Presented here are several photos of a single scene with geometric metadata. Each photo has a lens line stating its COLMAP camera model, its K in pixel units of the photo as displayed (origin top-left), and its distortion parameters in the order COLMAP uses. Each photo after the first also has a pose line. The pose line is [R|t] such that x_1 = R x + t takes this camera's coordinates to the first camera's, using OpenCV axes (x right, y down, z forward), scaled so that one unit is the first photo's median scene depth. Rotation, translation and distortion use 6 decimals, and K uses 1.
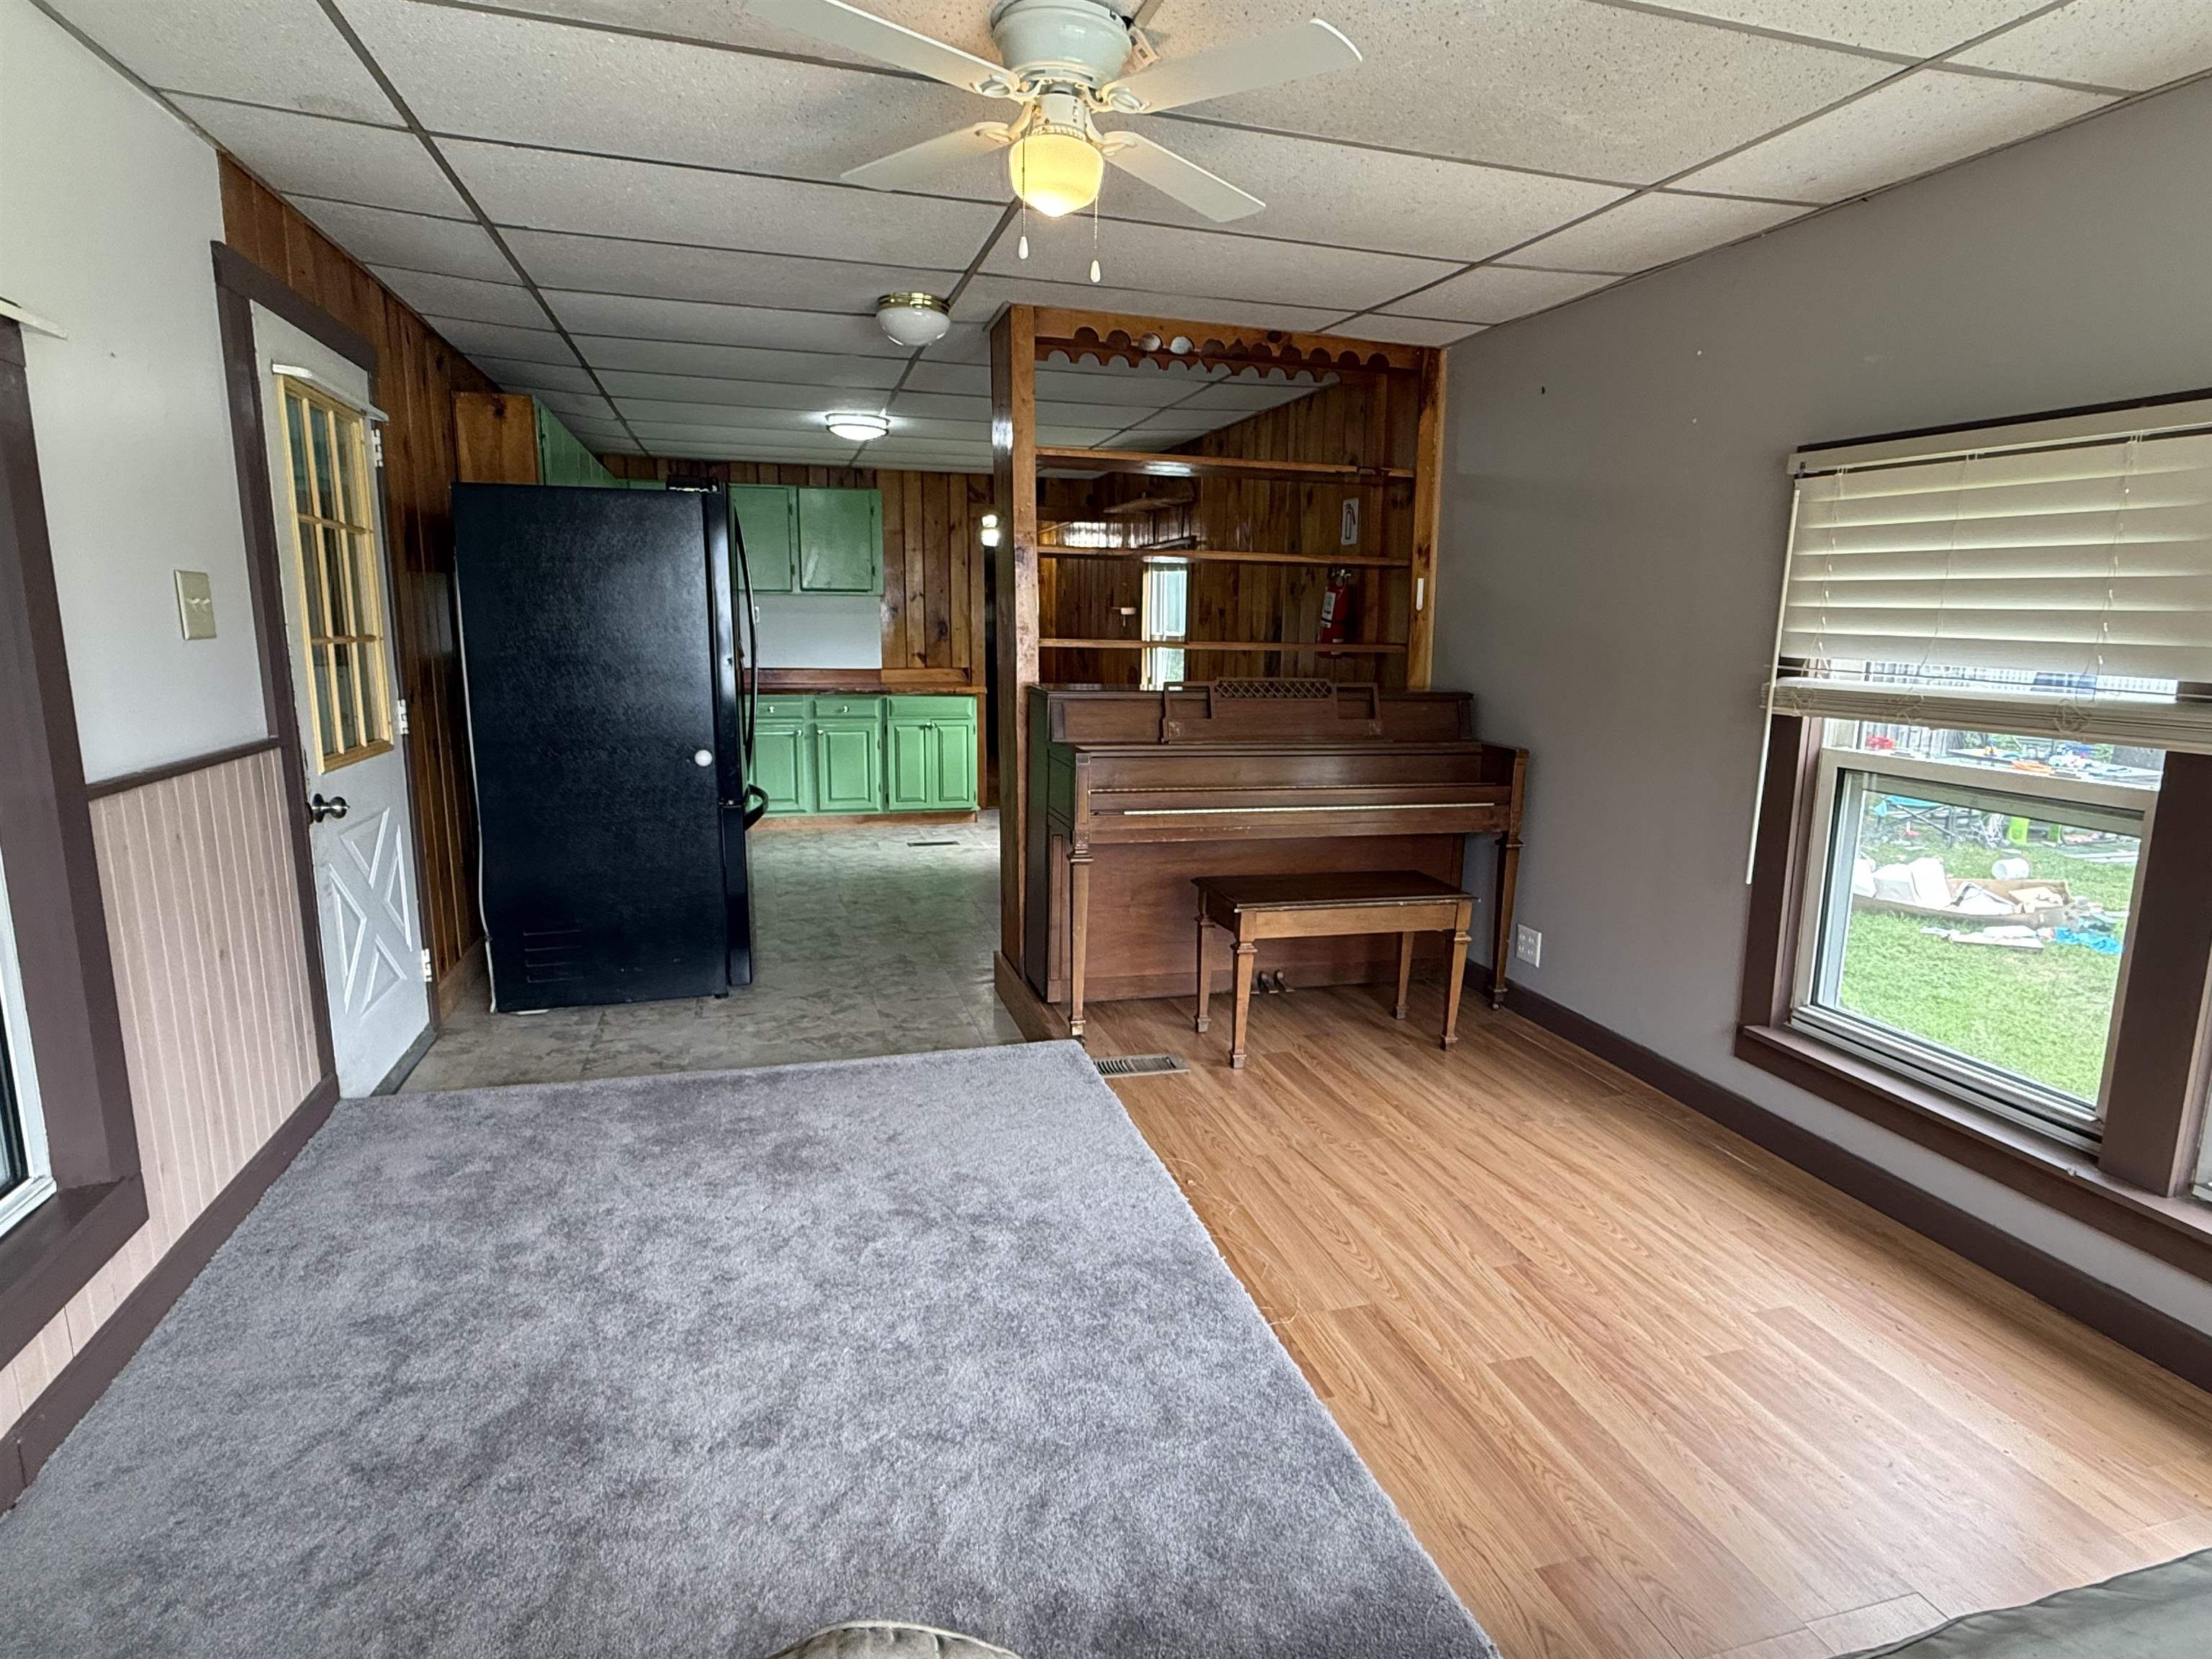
lens RADIAL K [[1167.8, 0, 1104.9], [0, 1167.8, 837.0], [0, 0, 1]] dist [-0.000895, 0.000572]
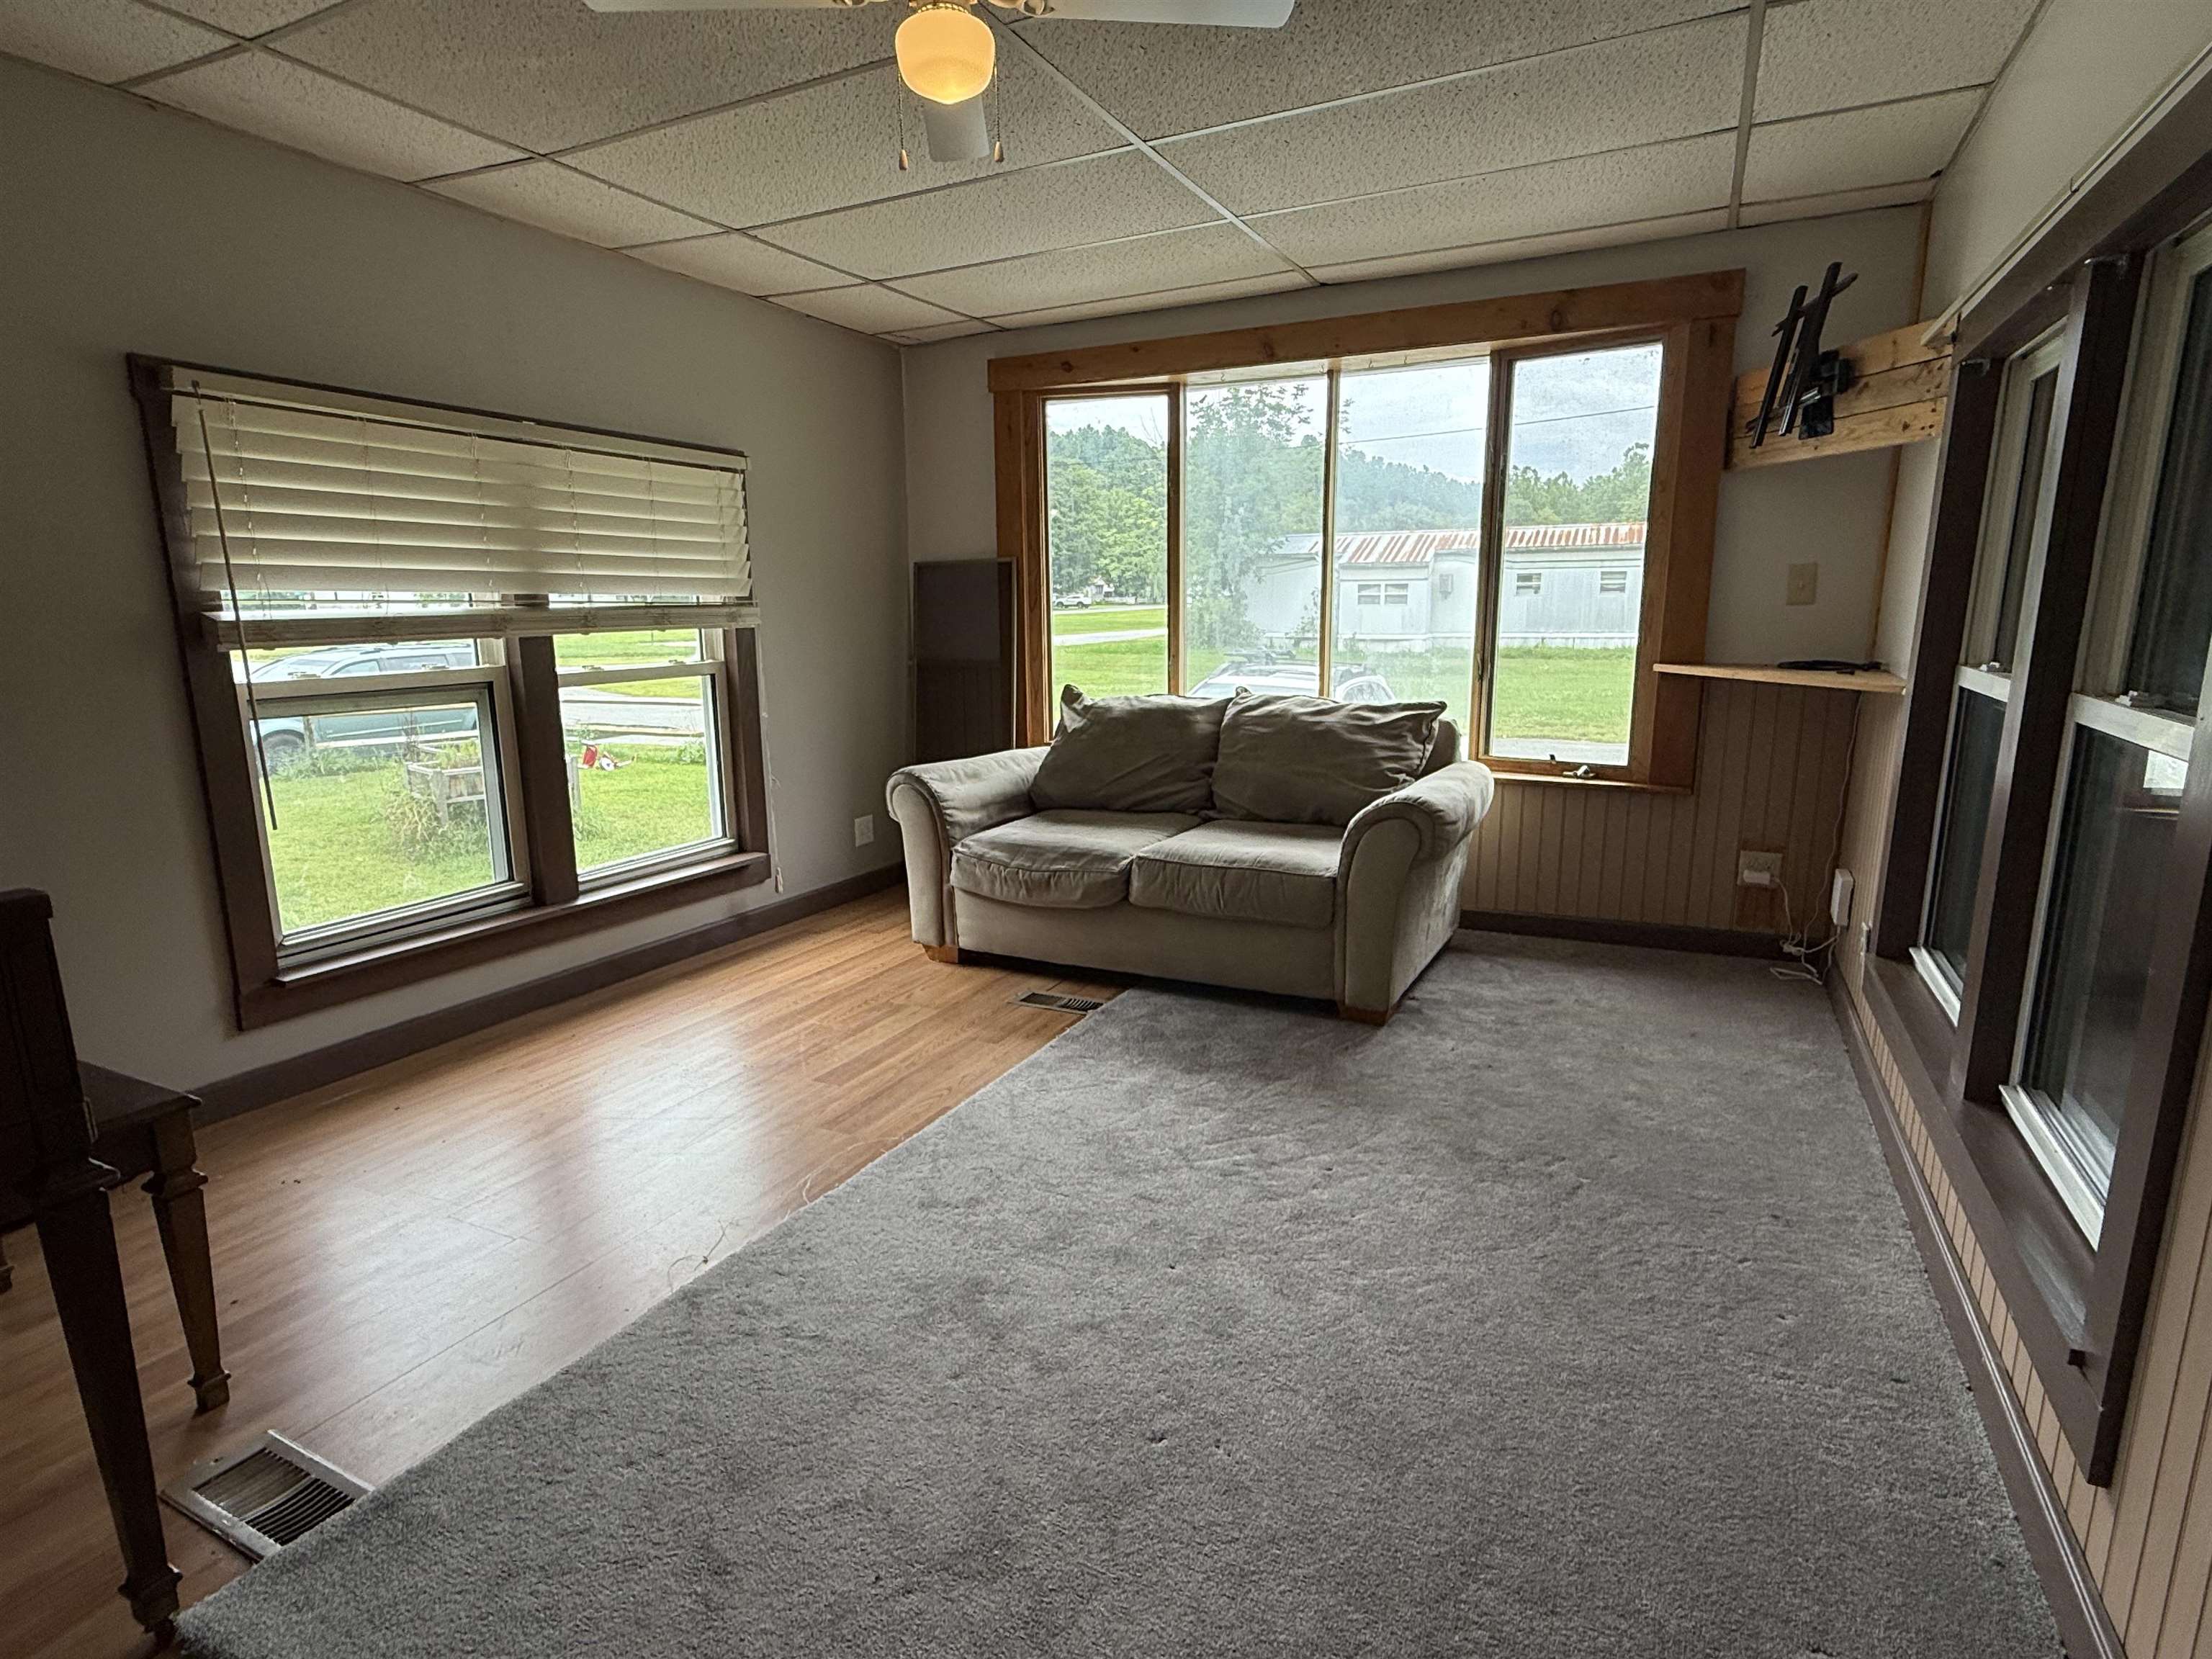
lens RADIAL K [[1167.8, 0, 1095.2], [0, 1167.8, 831.4], [0, 0, 1]] dist [-0.000895, 0.000572]
pose [[-0.730920, -0.141501, 0.667633, -0.212109], [0.128276, 0.932348, 0.338042, -0.072267], [-0.670299, 0.332723, -0.663320, 0.438602]]
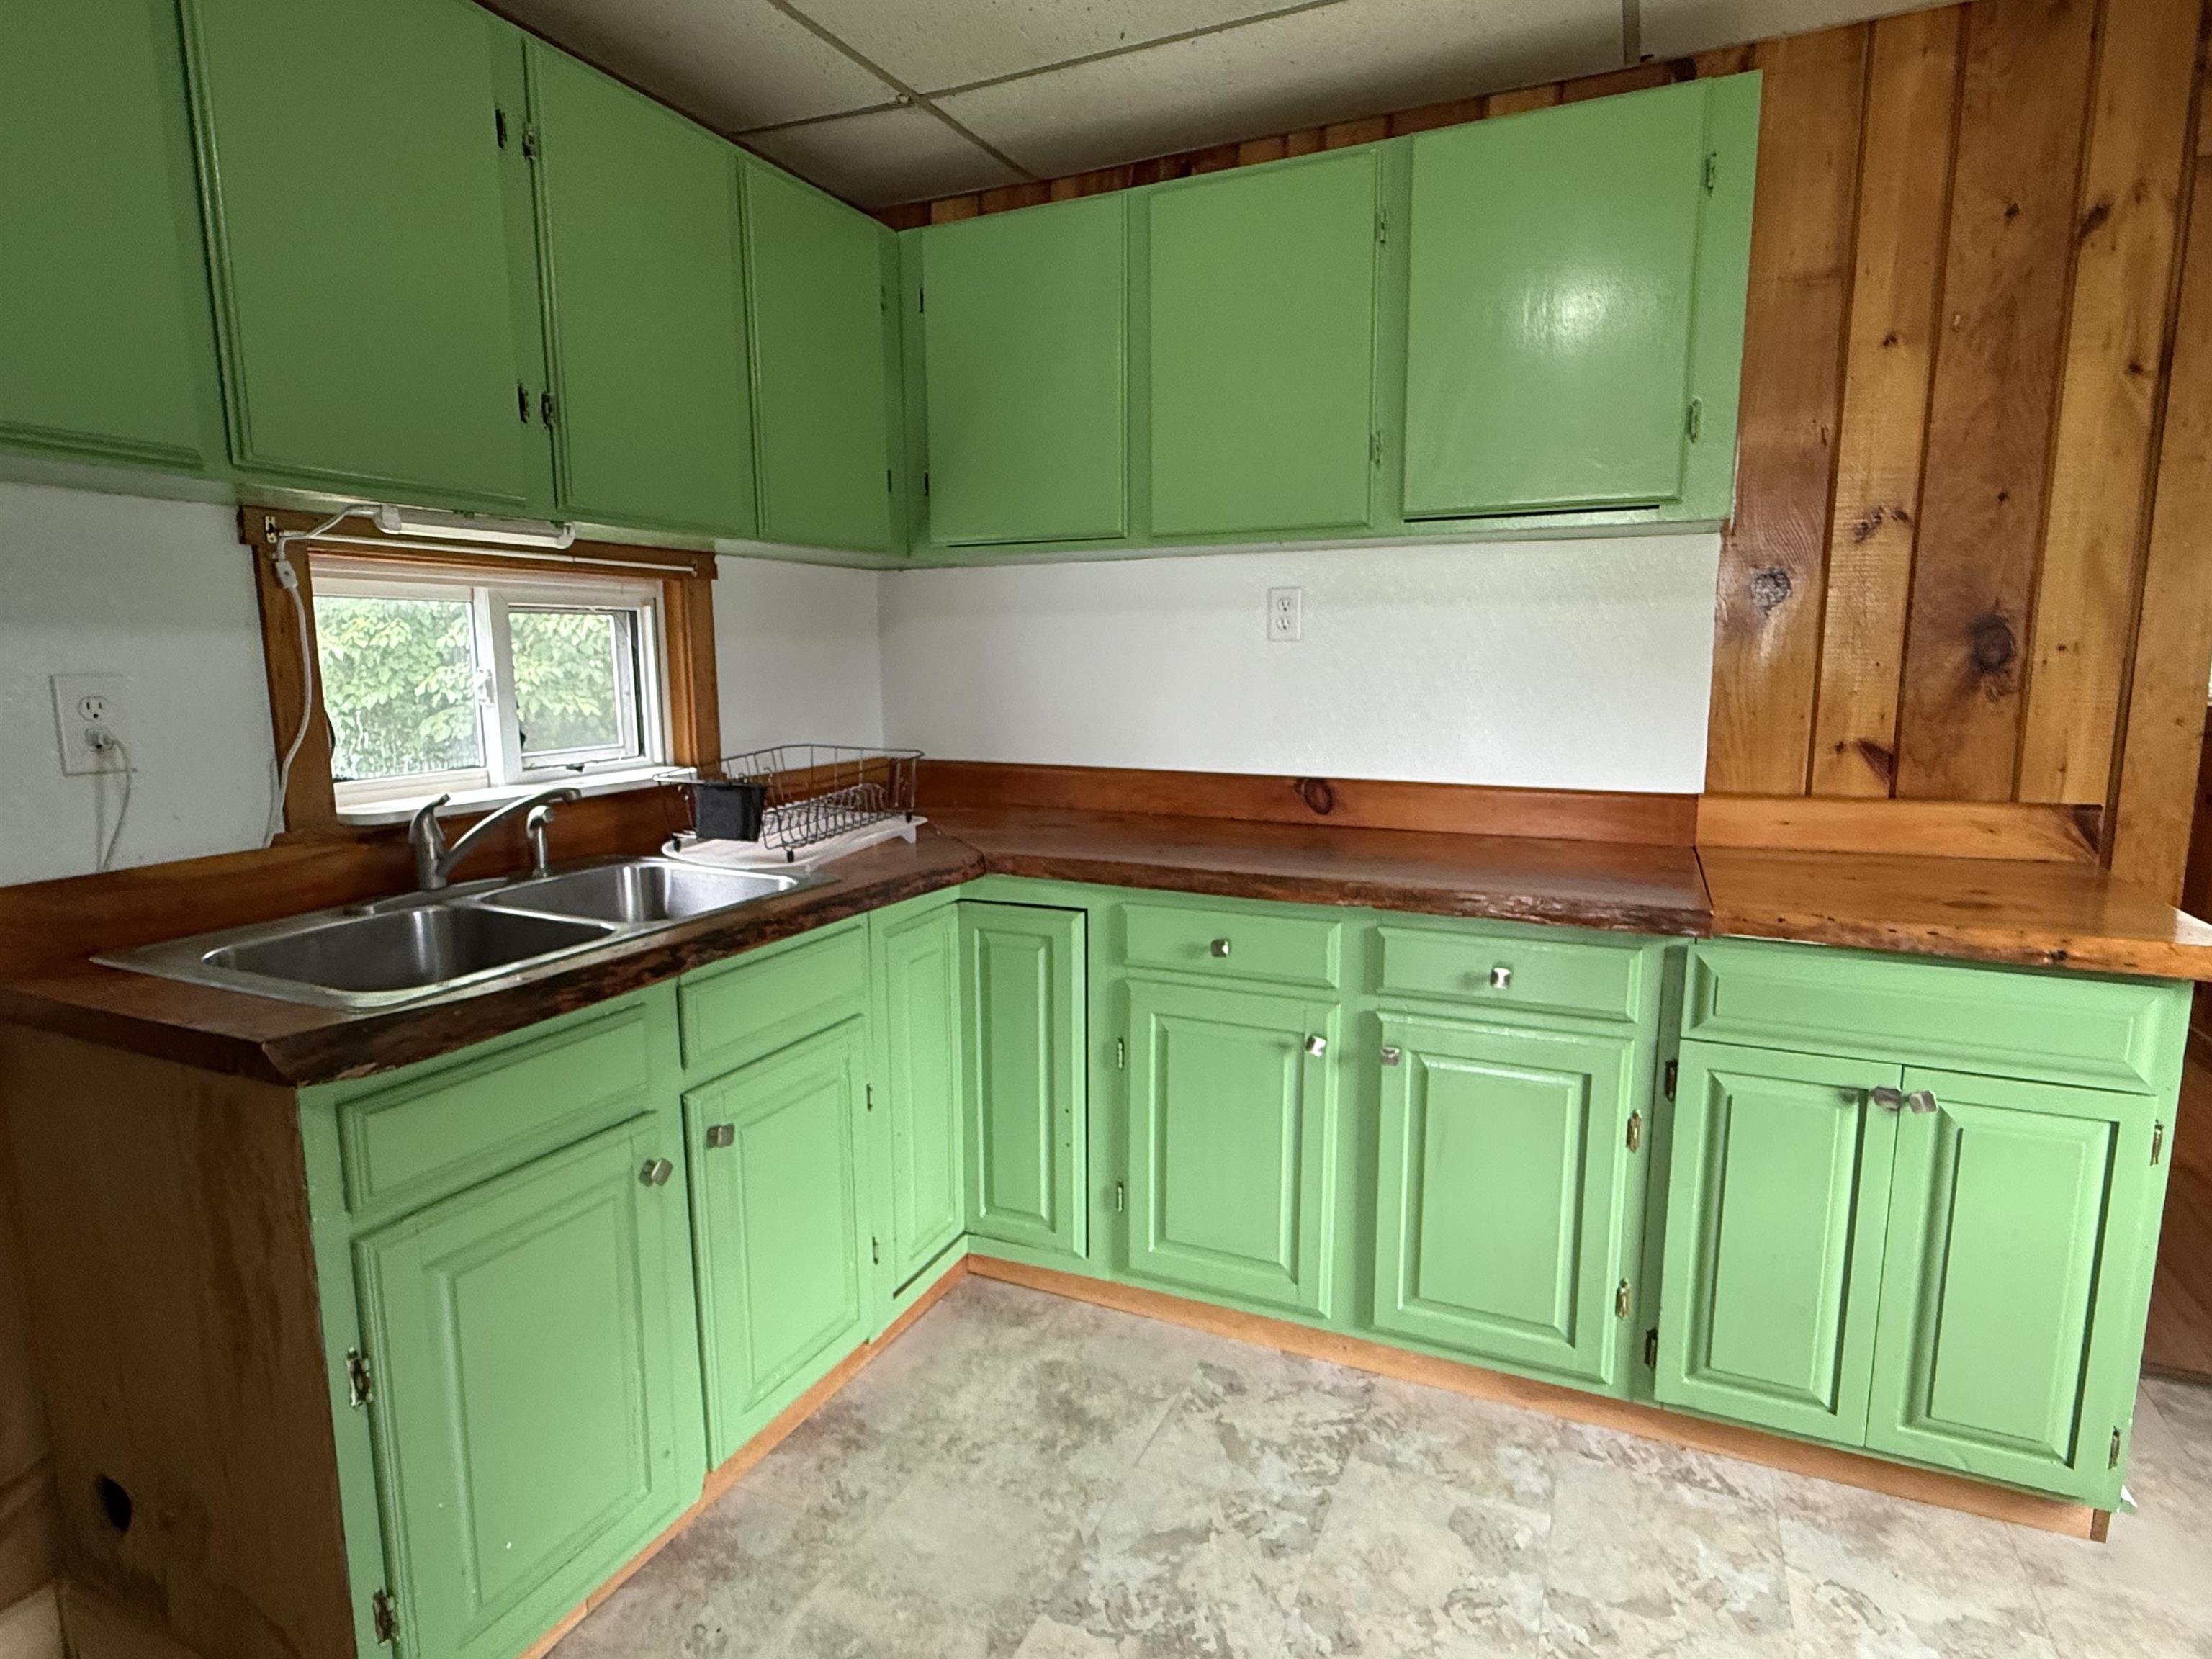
lens RADIAL K [[1167.8, 0, 1092.7], [0, 1167.8, 832.3], [0, 0, 1]] dist [-0.000895, 0.000572]
pose [[0.749502, 0.084739, -0.656556, -0.123759], [-0.104111, 0.994520, 0.009509, -0.130275], [0.653764, 0.061228, 0.754217, 0.739055]]
